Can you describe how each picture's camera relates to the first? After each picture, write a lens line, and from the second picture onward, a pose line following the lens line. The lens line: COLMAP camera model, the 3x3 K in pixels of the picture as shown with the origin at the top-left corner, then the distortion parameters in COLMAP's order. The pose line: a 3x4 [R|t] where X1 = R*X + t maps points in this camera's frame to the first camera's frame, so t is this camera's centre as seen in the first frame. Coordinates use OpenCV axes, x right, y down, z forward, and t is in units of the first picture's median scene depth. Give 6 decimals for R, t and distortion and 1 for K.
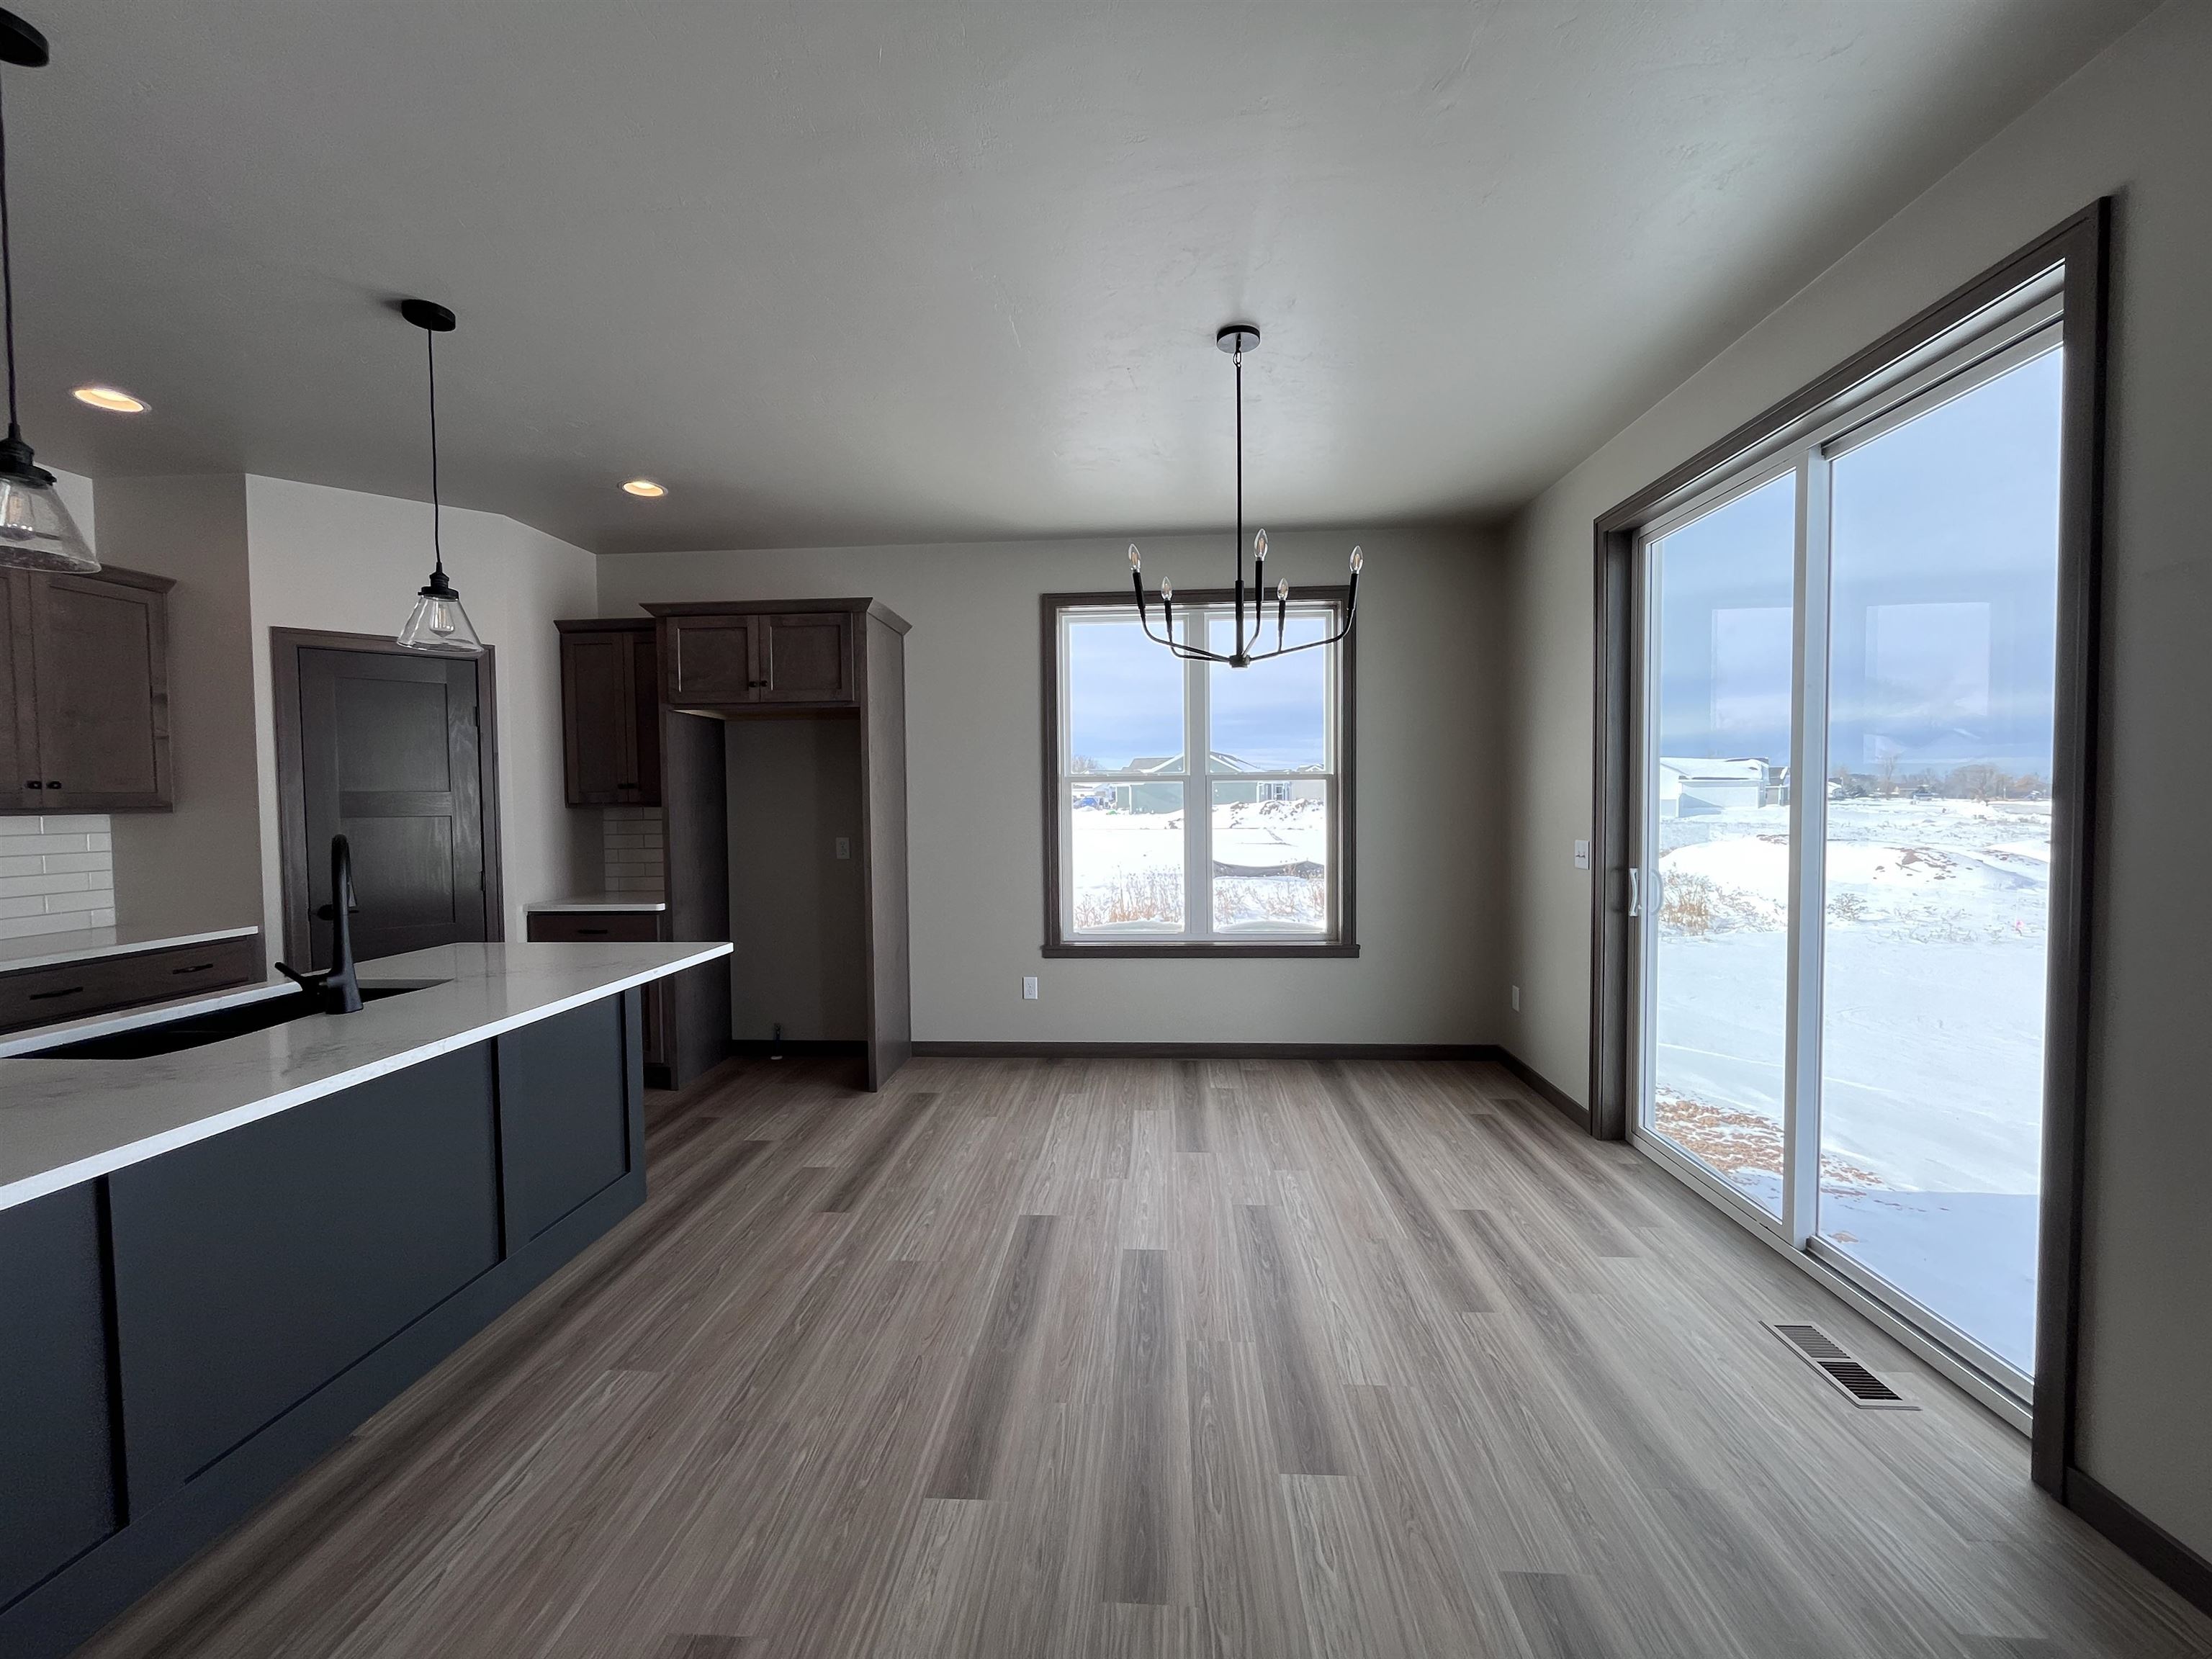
lens RADIAL K [[895.8, 0, 1098.4], [0, 895.8, 831.0], [0, 0, 1]] dist [-0.003871, 0.000674]
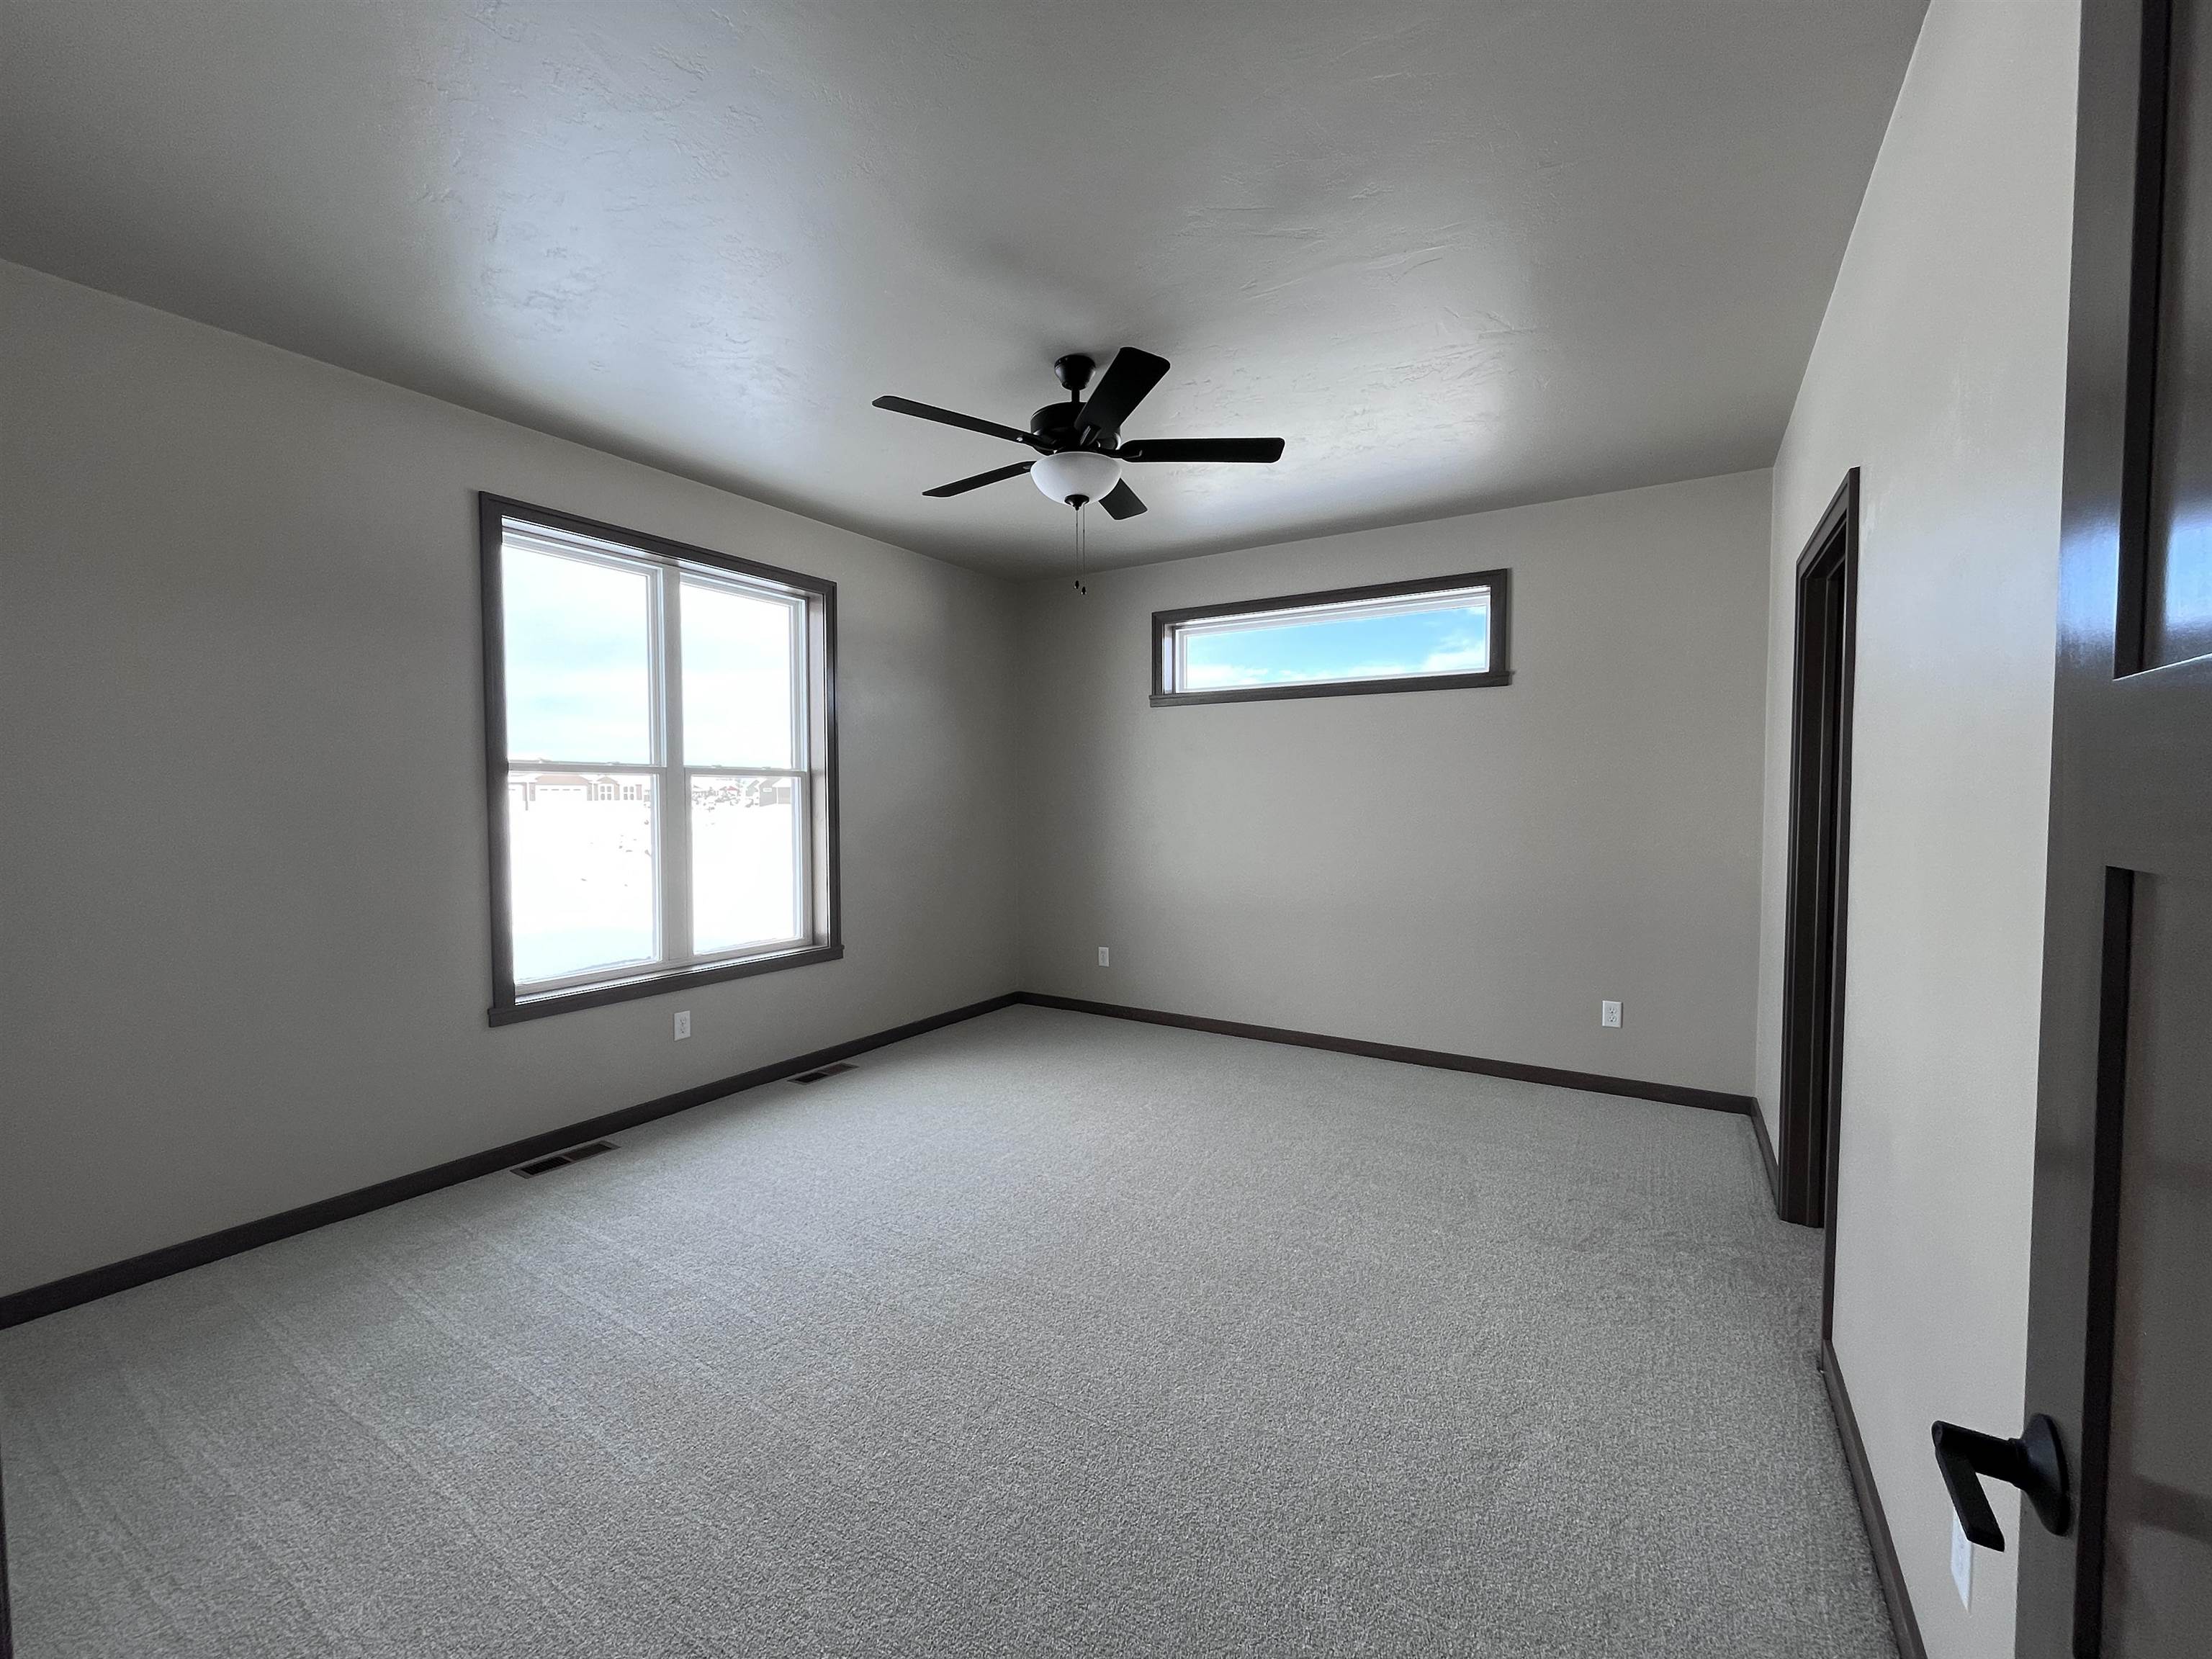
lens RADIAL K [[895.8, 0, 1094.8], [0, 895.8, 832.1], [0, 0, 1]] dist [-0.003871, 0.000674]
pose [[0.463796, -0.026776, 0.885537, -0.555685], [0.013621, 0.999641, 0.023092, -0.021629], [-0.885837, 0.001352, 0.463994, 0.349872]]
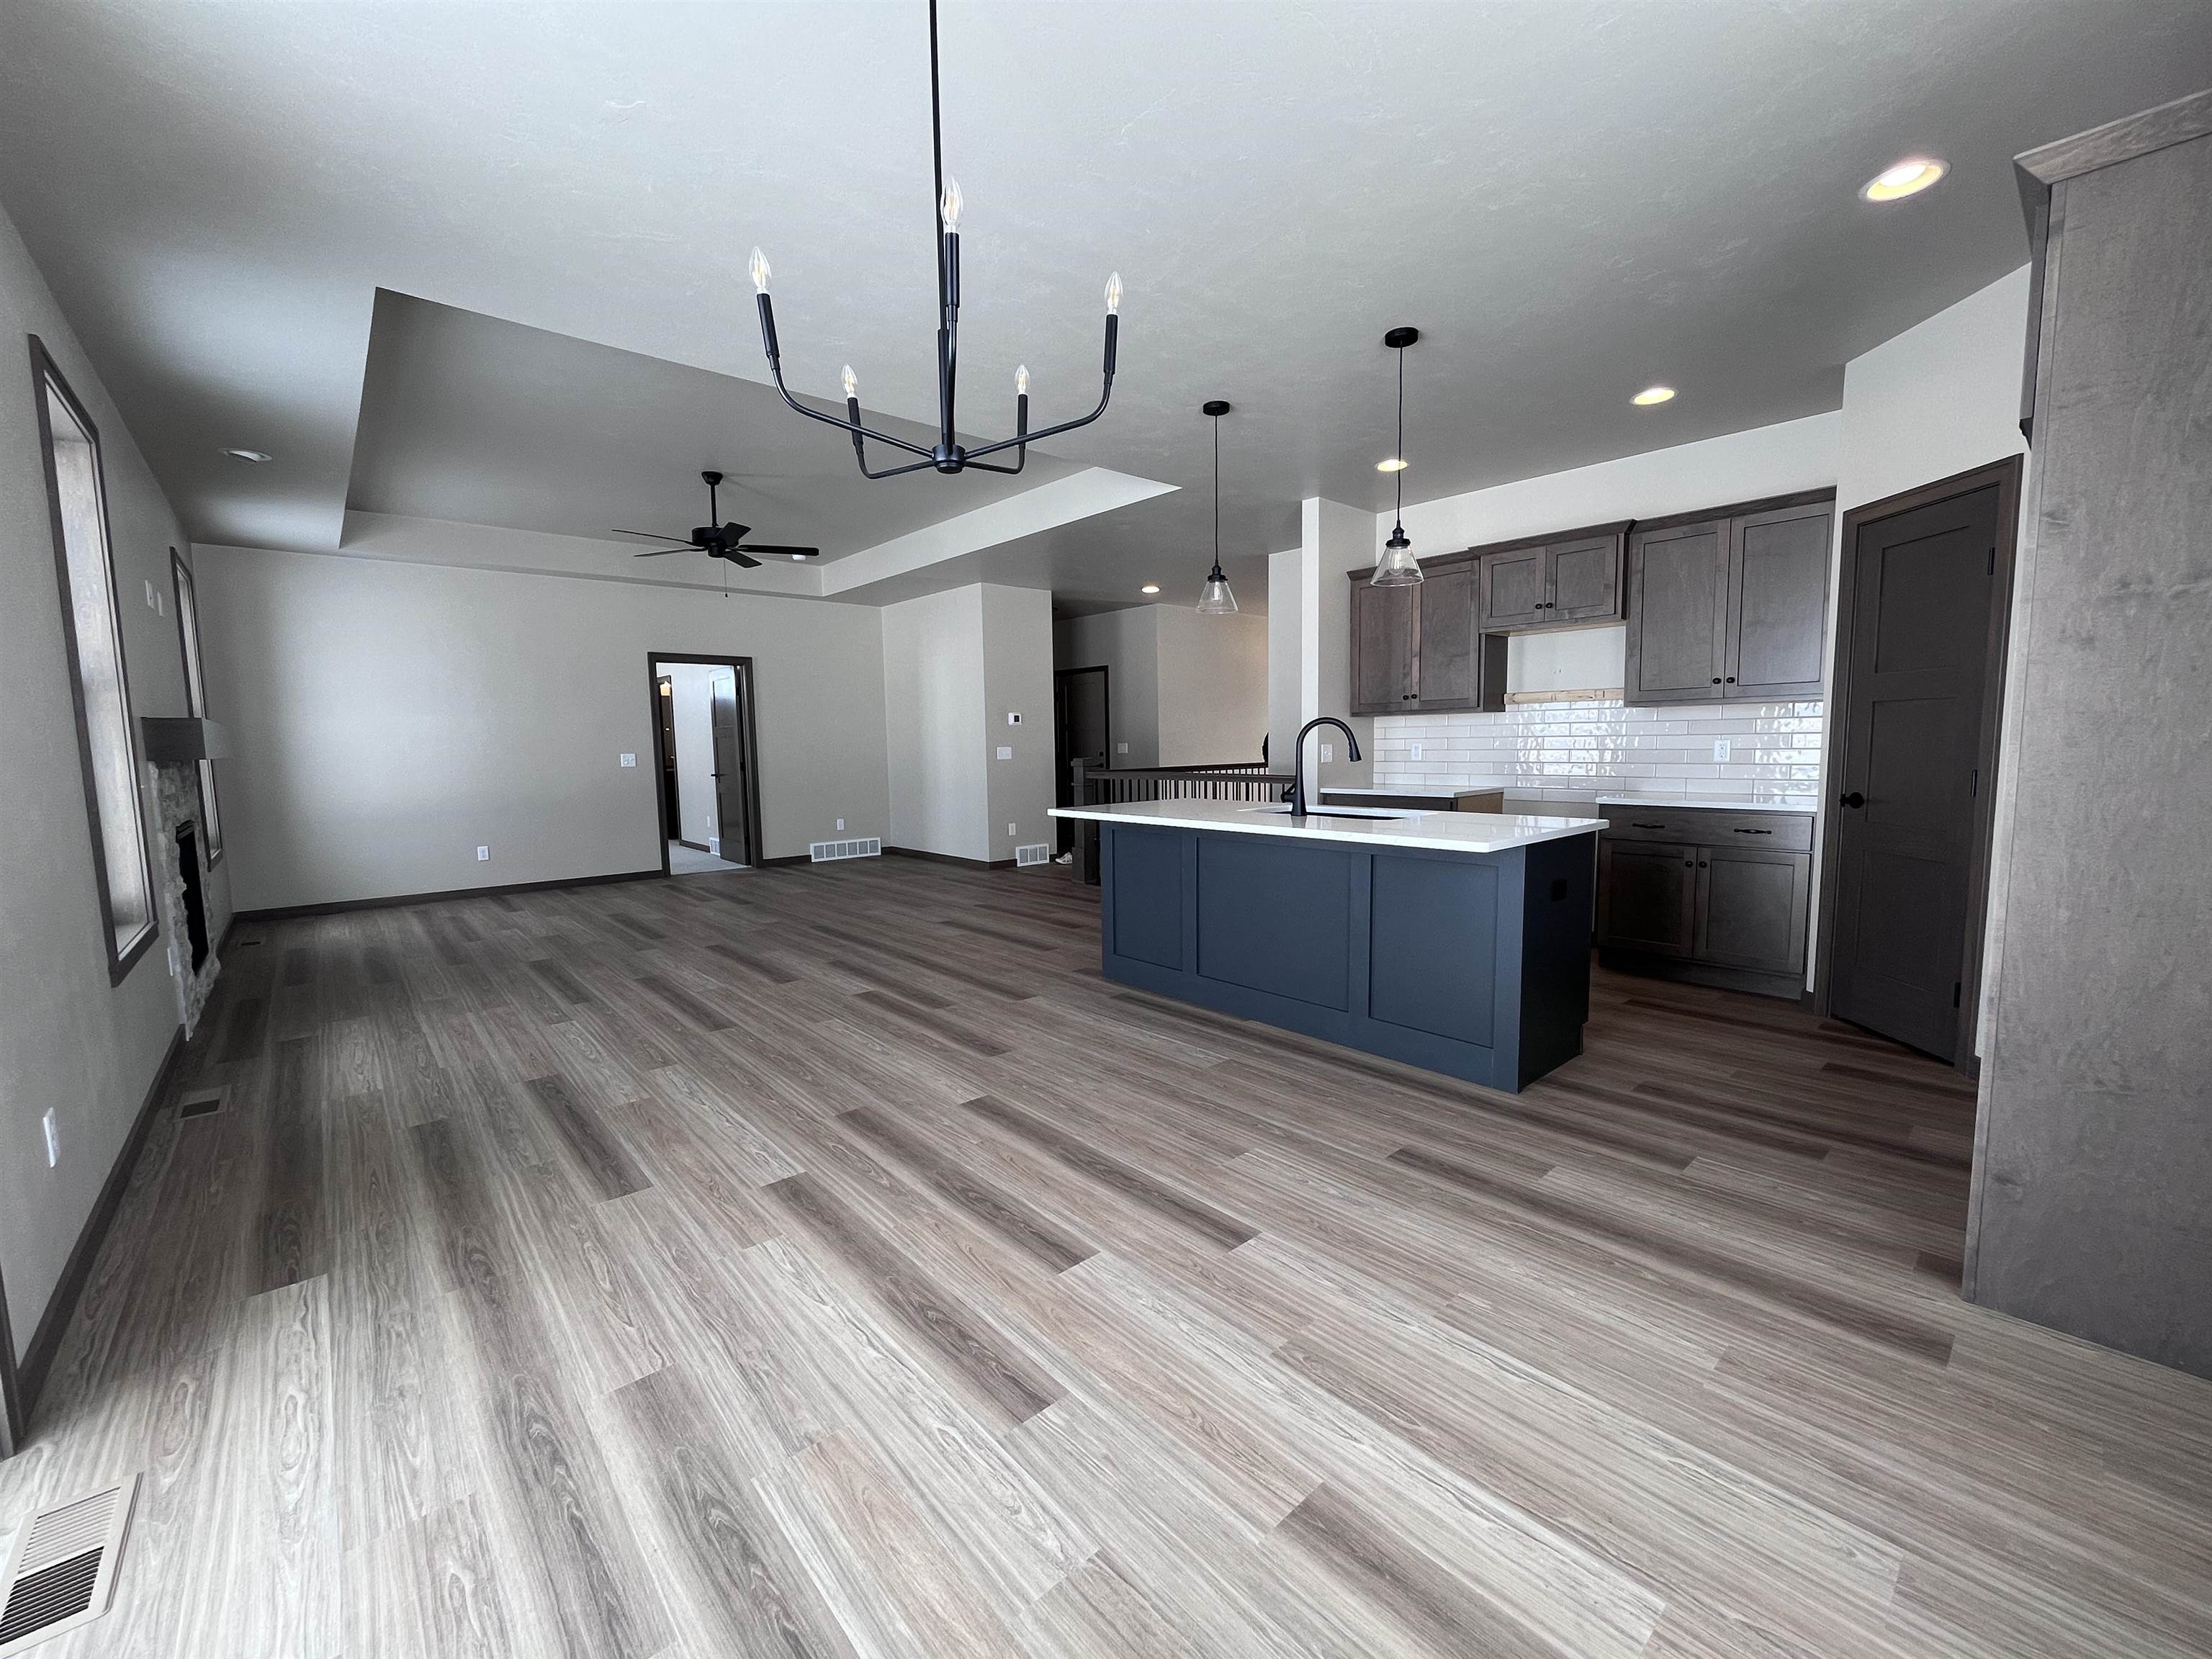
lens RADIAL K [[895.8, 0, 1103.2], [0, 895.8, 833.6], [0, 0, 1]] dist [-0.003871, 0.000674]
pose [[-0.701094, 0.098321, -0.706258, 0.397647], [-0.000161, 0.990426, 0.138041, -0.006601], [0.713069, 0.096894, -0.694366, 1.095644]]
